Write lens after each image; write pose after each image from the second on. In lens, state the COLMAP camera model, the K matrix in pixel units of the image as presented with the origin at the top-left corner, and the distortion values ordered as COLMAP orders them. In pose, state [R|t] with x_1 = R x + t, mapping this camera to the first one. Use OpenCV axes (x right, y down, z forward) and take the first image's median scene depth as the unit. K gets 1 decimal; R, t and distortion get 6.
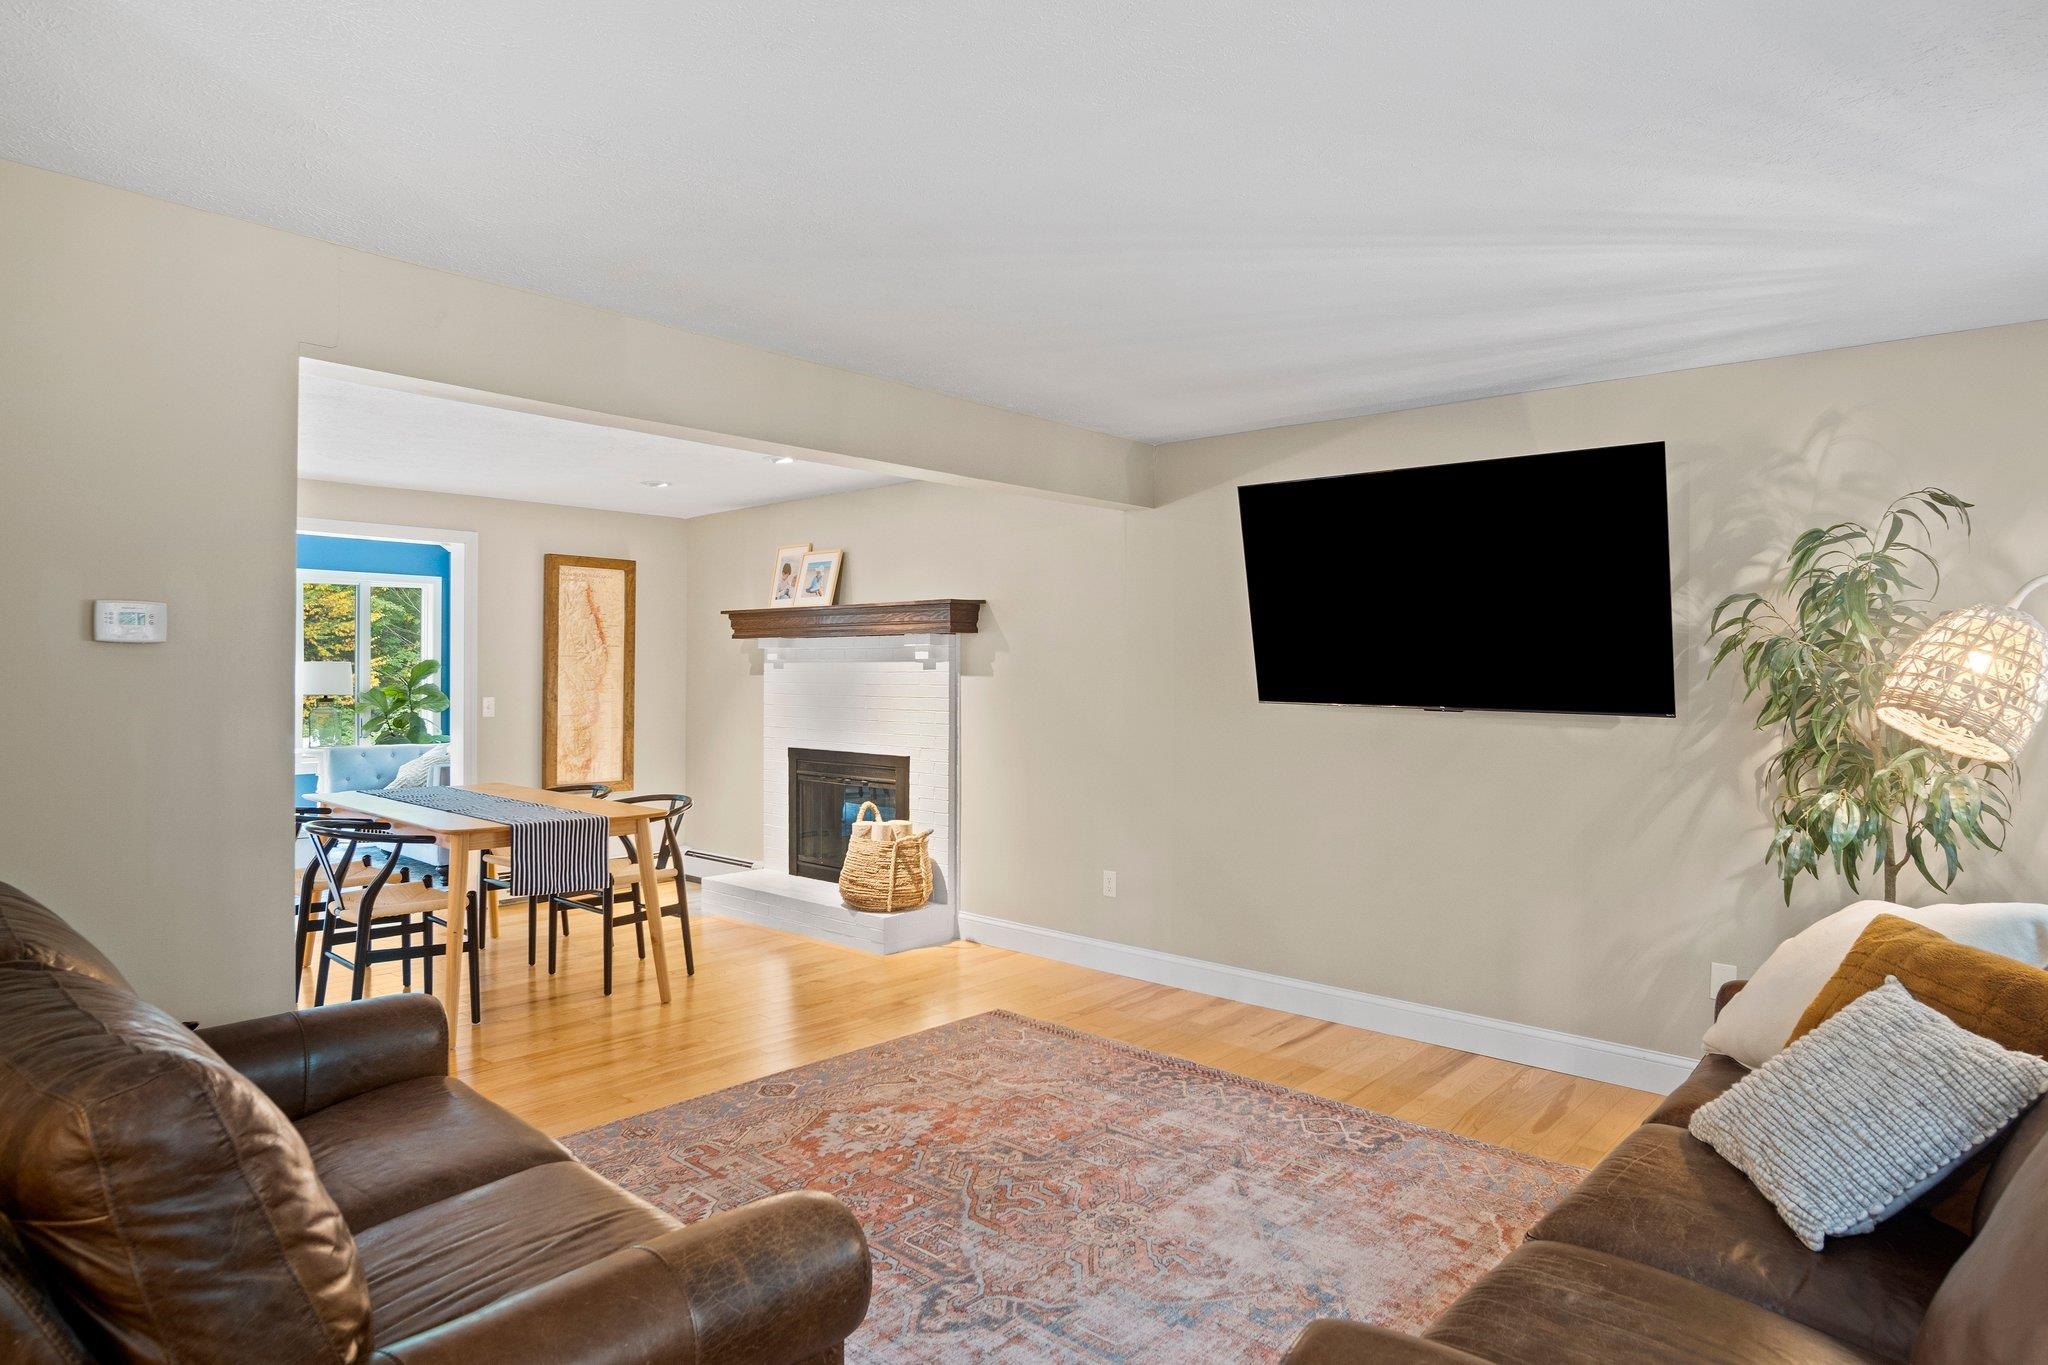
lens RADIAL K [[1132.7, 0, 1025.9], [0, 1132.7, 719.5], [0, 0, 1]] dist [-0.033342, 0.010981]
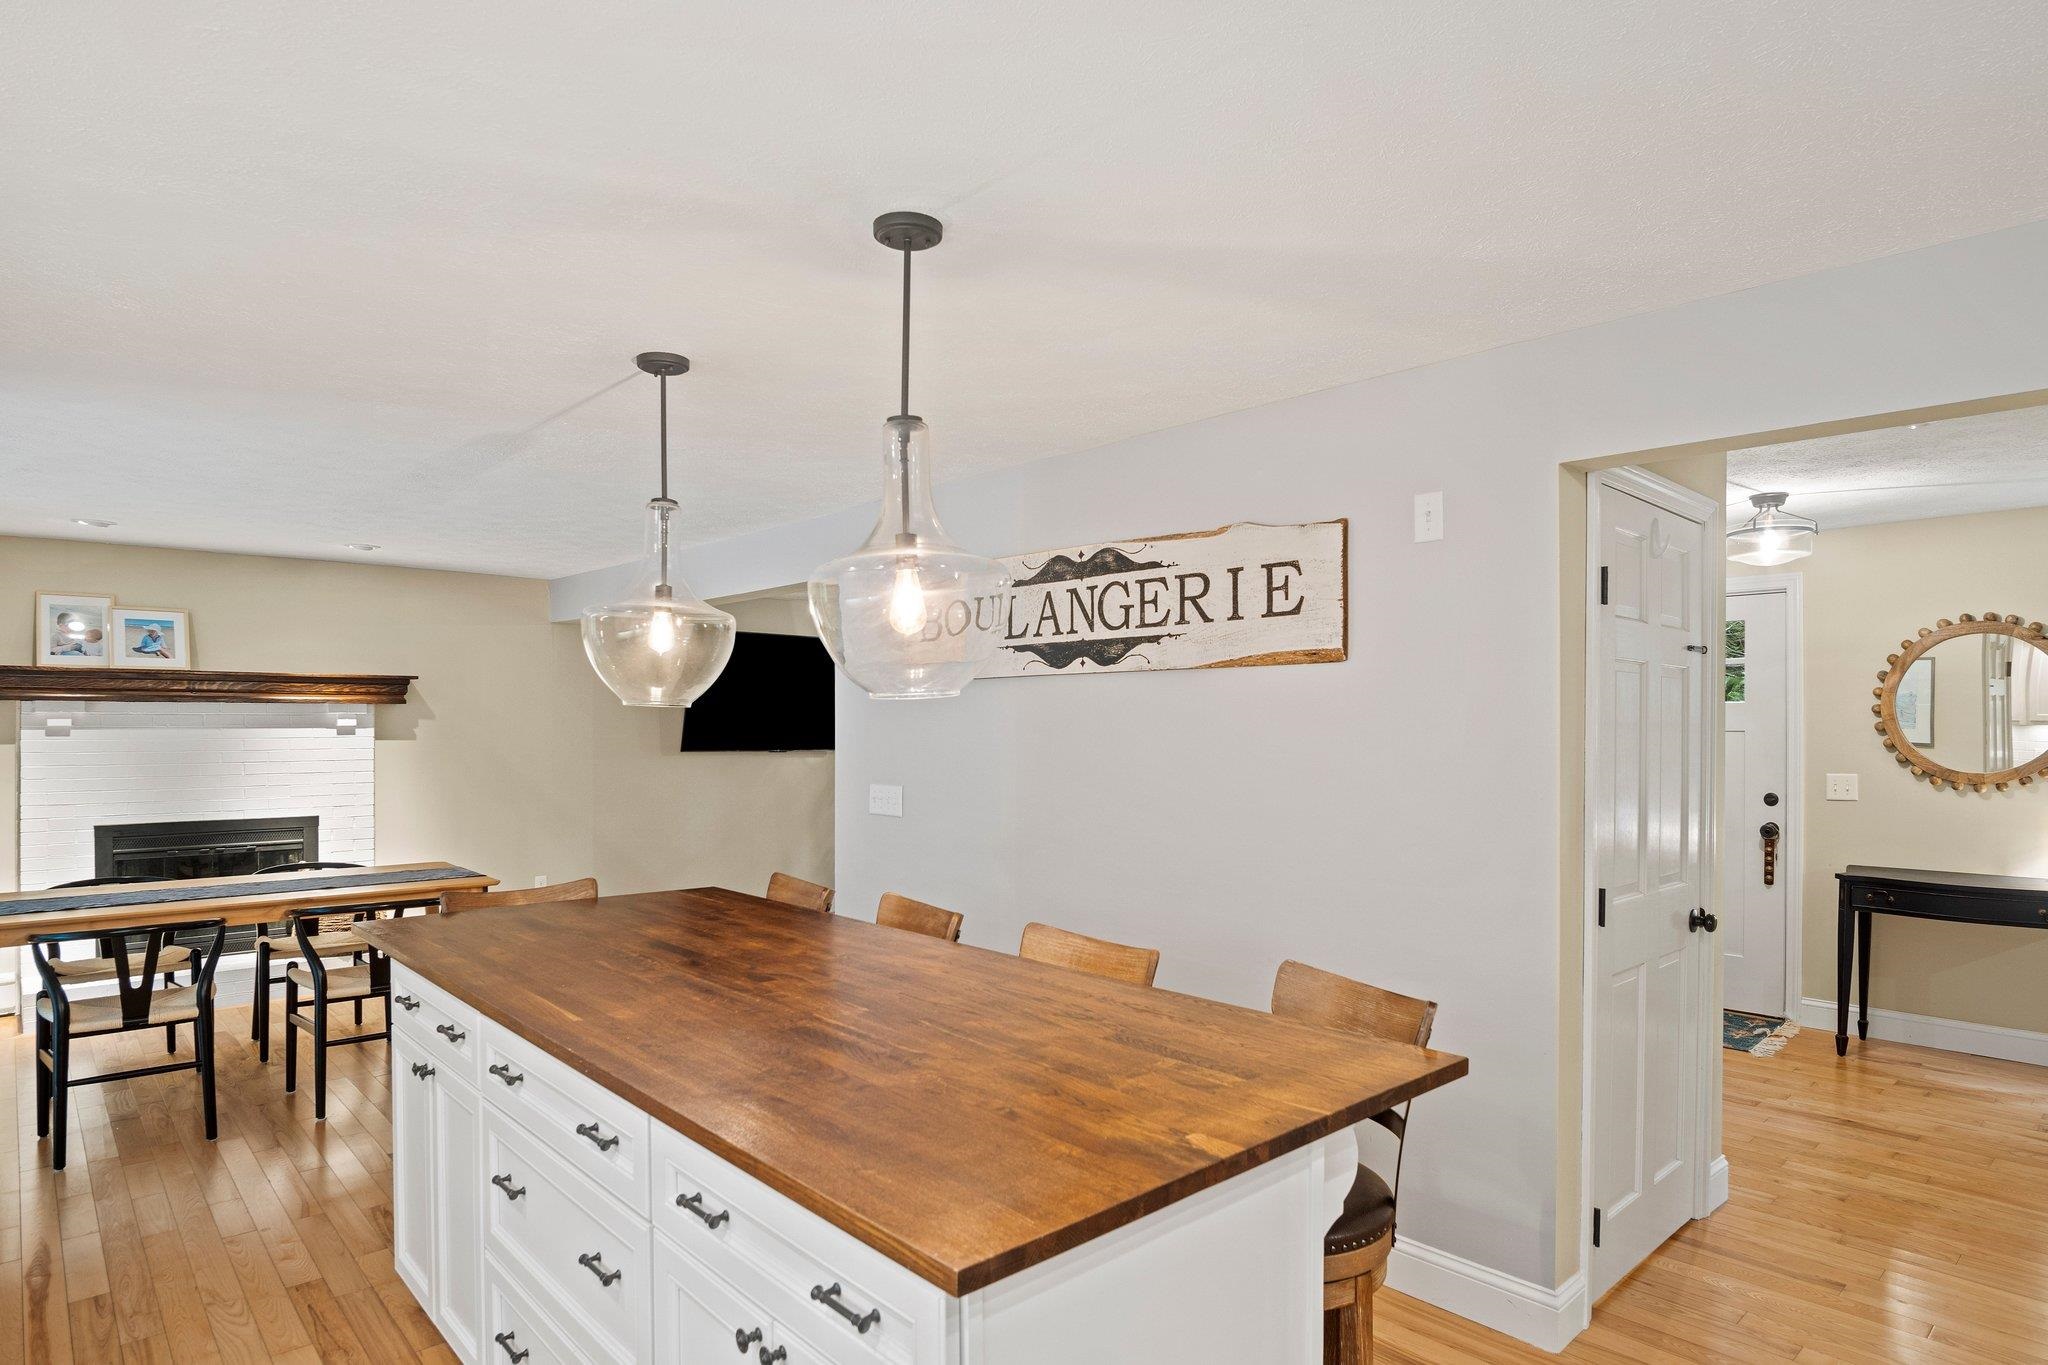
lens RADIAL K [[1132.7, 0, 1025.9], [0, 1132.7, 719.5], [0, 0, 1]] dist [-0.033342, 0.010981]
pose [[0.105138, -0.004877, 0.994446, -1.867714], [0.038984, 0.999240, 0.000779, -0.057287], [-0.993693, 0.038686, 0.105249, 0.367100]]
